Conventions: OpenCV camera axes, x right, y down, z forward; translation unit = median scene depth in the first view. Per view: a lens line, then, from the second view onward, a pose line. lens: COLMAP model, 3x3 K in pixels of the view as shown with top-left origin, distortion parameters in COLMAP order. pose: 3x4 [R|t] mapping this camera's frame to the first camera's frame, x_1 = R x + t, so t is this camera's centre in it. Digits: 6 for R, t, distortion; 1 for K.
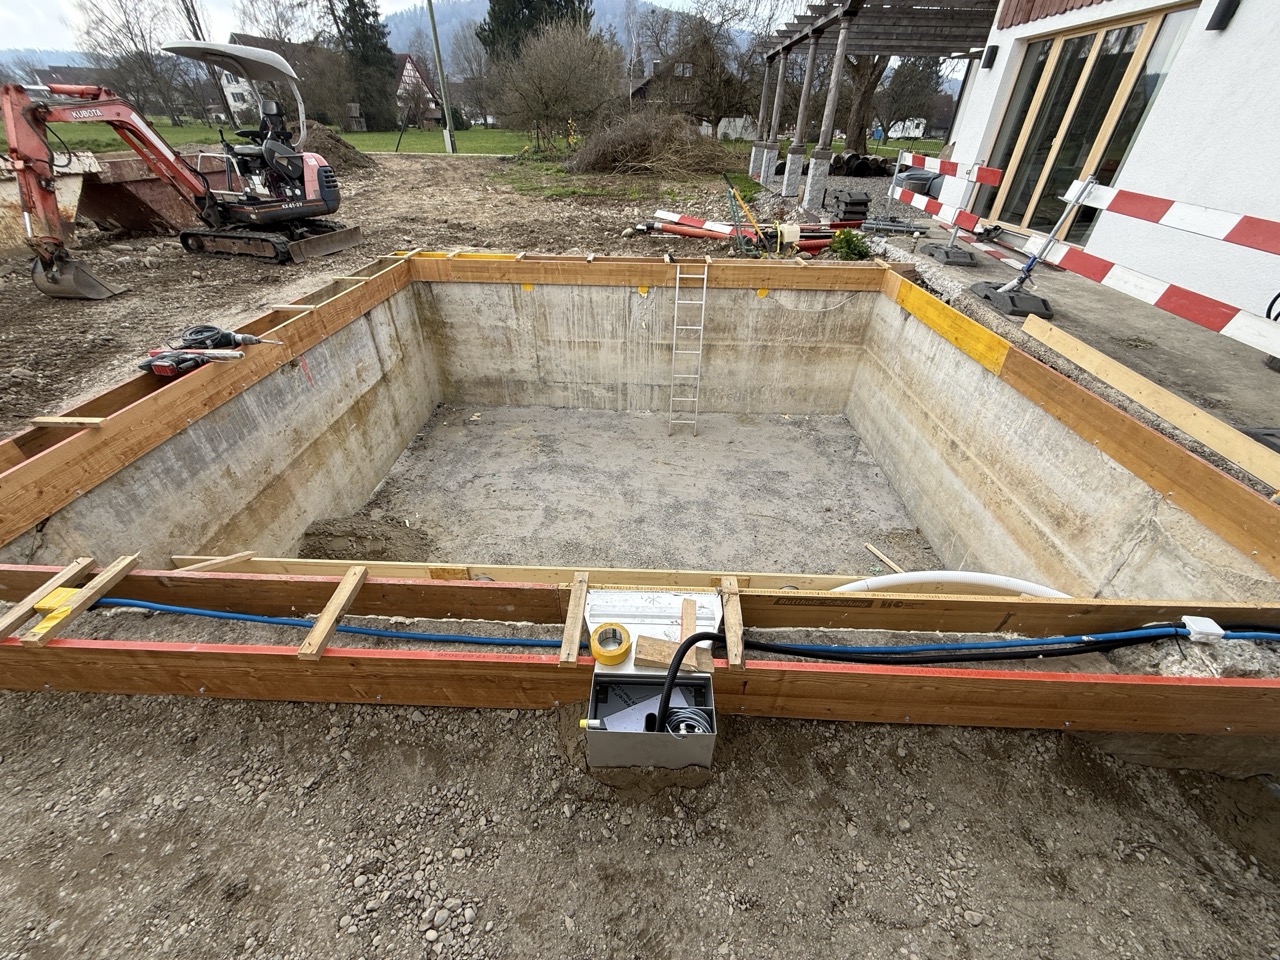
lens RADIAL K [[510.2, 0, 639.2], [0, 510.2, 476.9], [0, 0, 1]] dist [-0.000262, -0.000538]
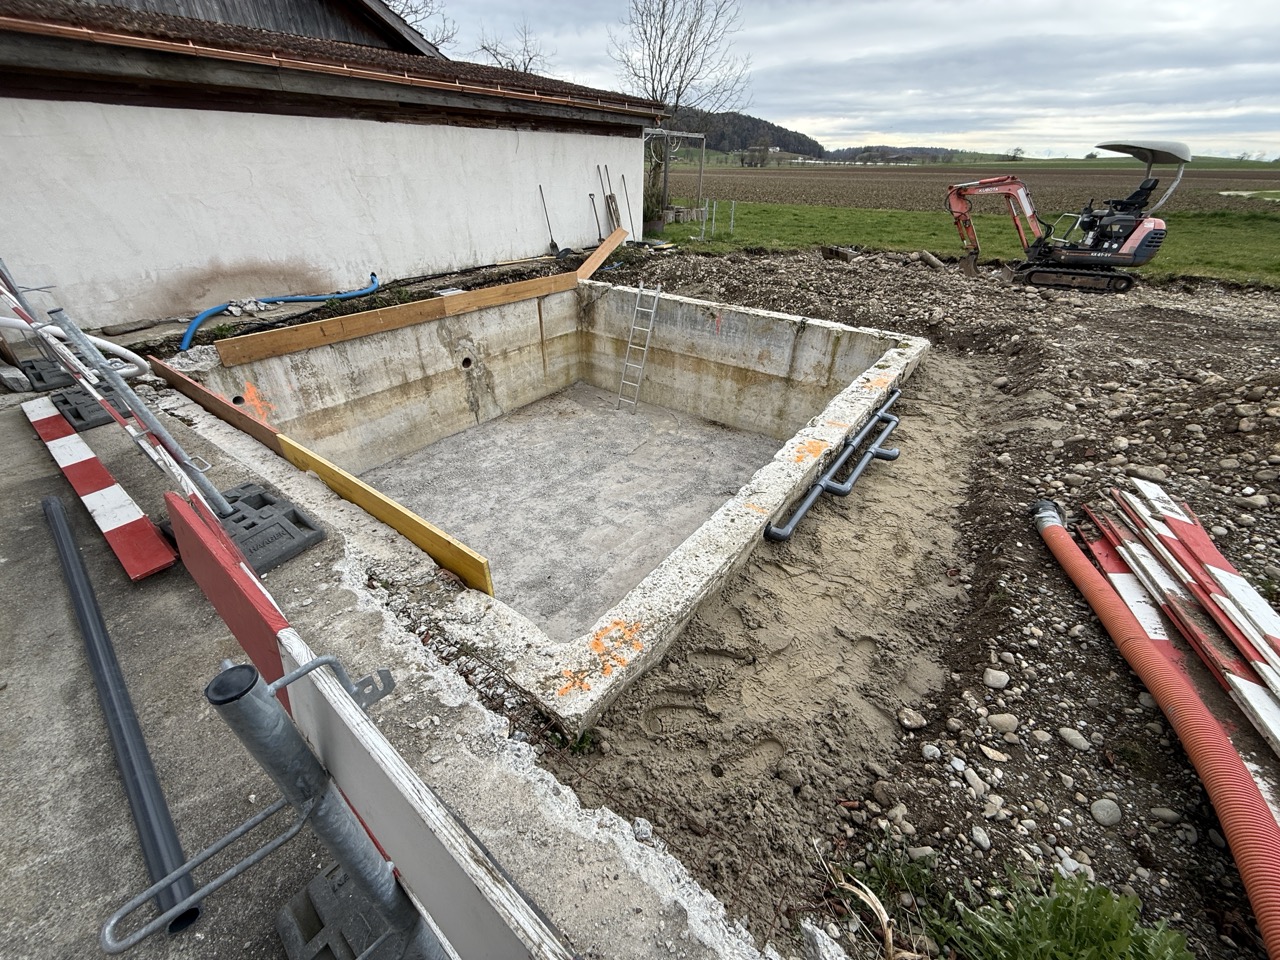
lens RADIAL K [[510.2, 0, 639.2], [0, 510.2, 476.9], [0, 0, 1]] dist [-0.000262, -0.000538]
pose [[-0.574292, 0.406209, -0.710762, 0.865982], [-0.484891, 0.530747, 0.695117, -0.936709], [0.659598, 0.743843, -0.107837, 1.306207]]
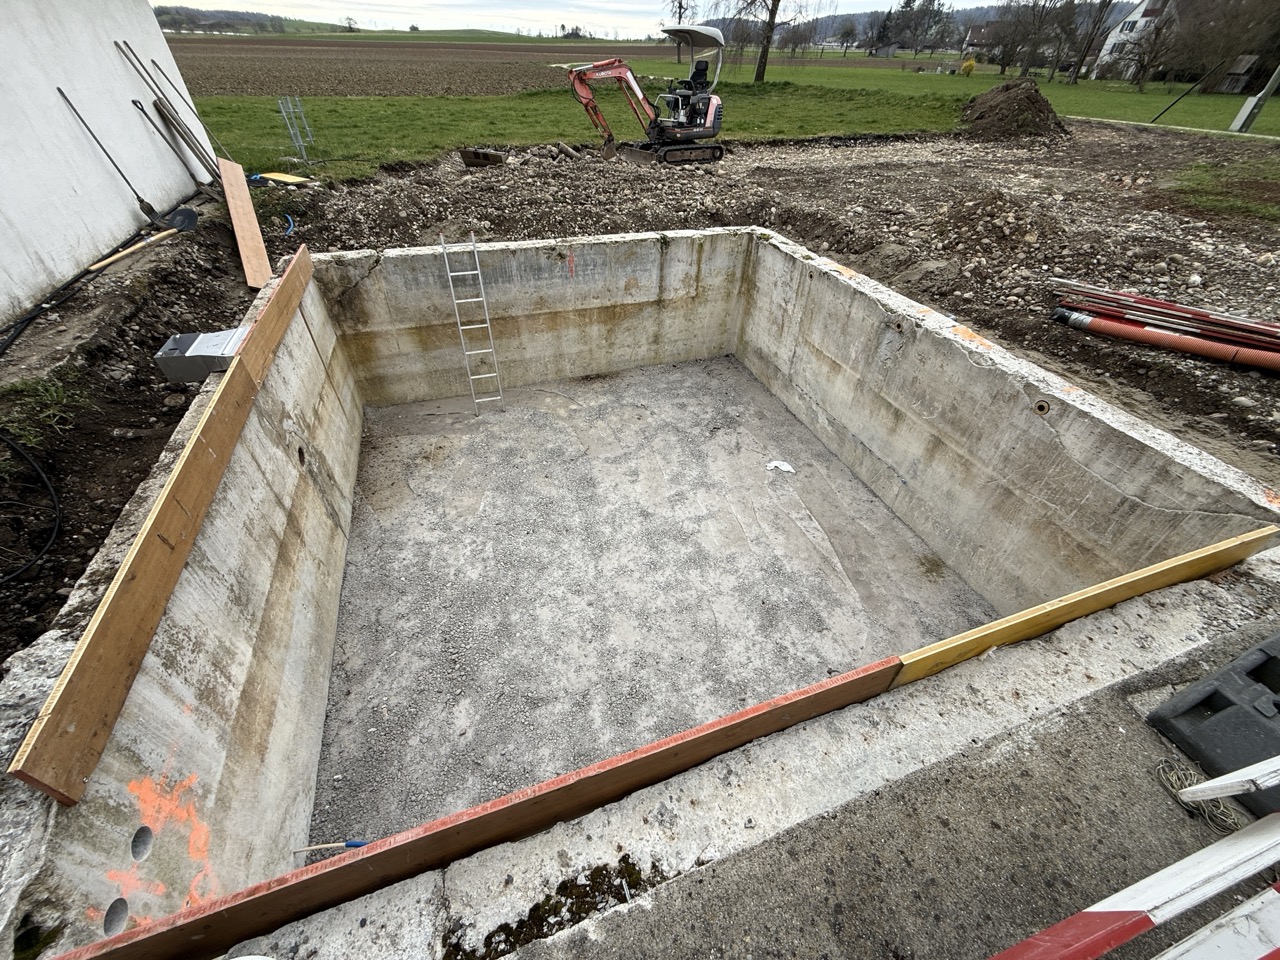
lens RADIAL K [[510.2, 0, 639.2], [0, 510.2, 476.9], [0, 0, 1]] dist [-0.000262, -0.000538]
pose [[0.348357, 0.593341, -0.725668, 0.745950], [-0.548744, 0.756726, 0.355311, -0.347994], [0.759952, 0.274431, 0.589203, 0.441821]]
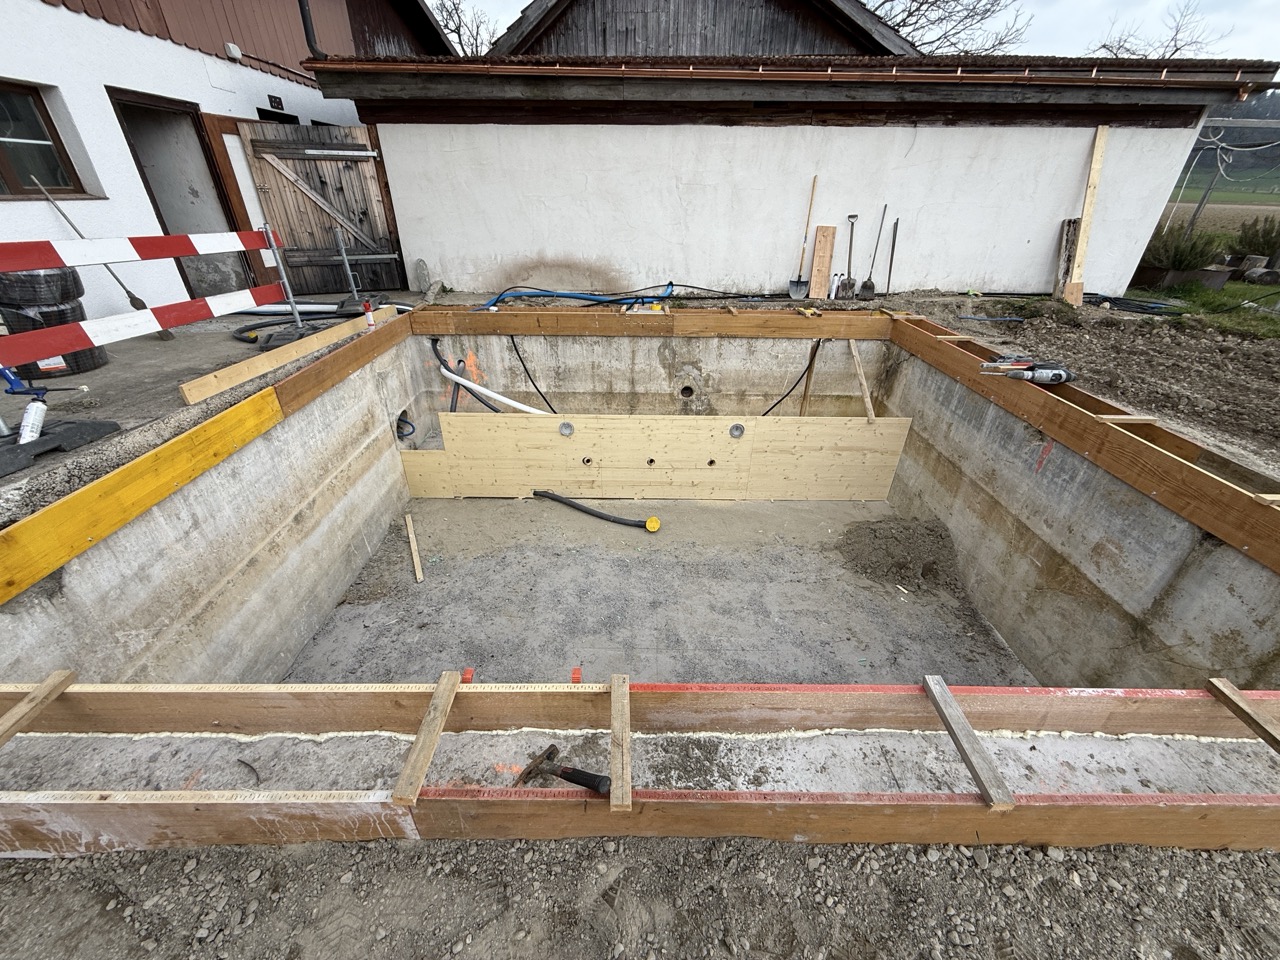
lens RADIAL K [[510.2, 0, 639.2], [0, 510.2, 476.9], [0, 0, 1]] dist [-0.000262, -0.000538]
pose [[-0.999220, -0.009322, -0.038380, 0.073236], [-0.038587, 0.437680, 0.898302, -0.897442], [0.008424, 0.899082, -0.437698, 1.329106]]
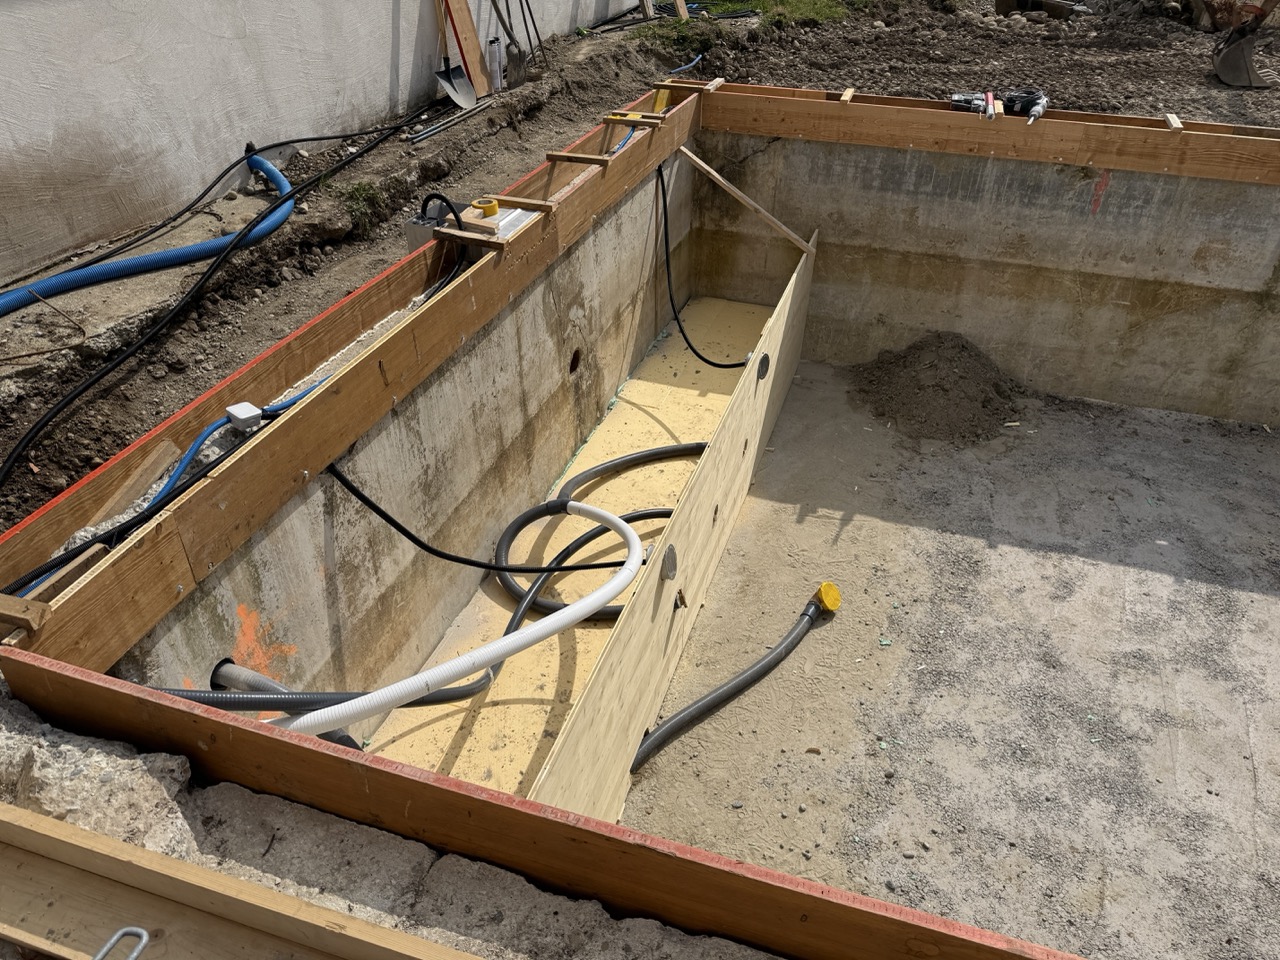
lens RADIAL K [[897.9, 0, 639.7], [0, 897.9, 474.0], [0, 0, 1]] dist [0.036287, -0.043840]
pose [[-0.292285, 0.535433, -0.792389, 0.813007], [-0.553953, 0.580620, 0.596671, -0.367612], [0.779555, 0.613344, 0.126898, 0.513532]]
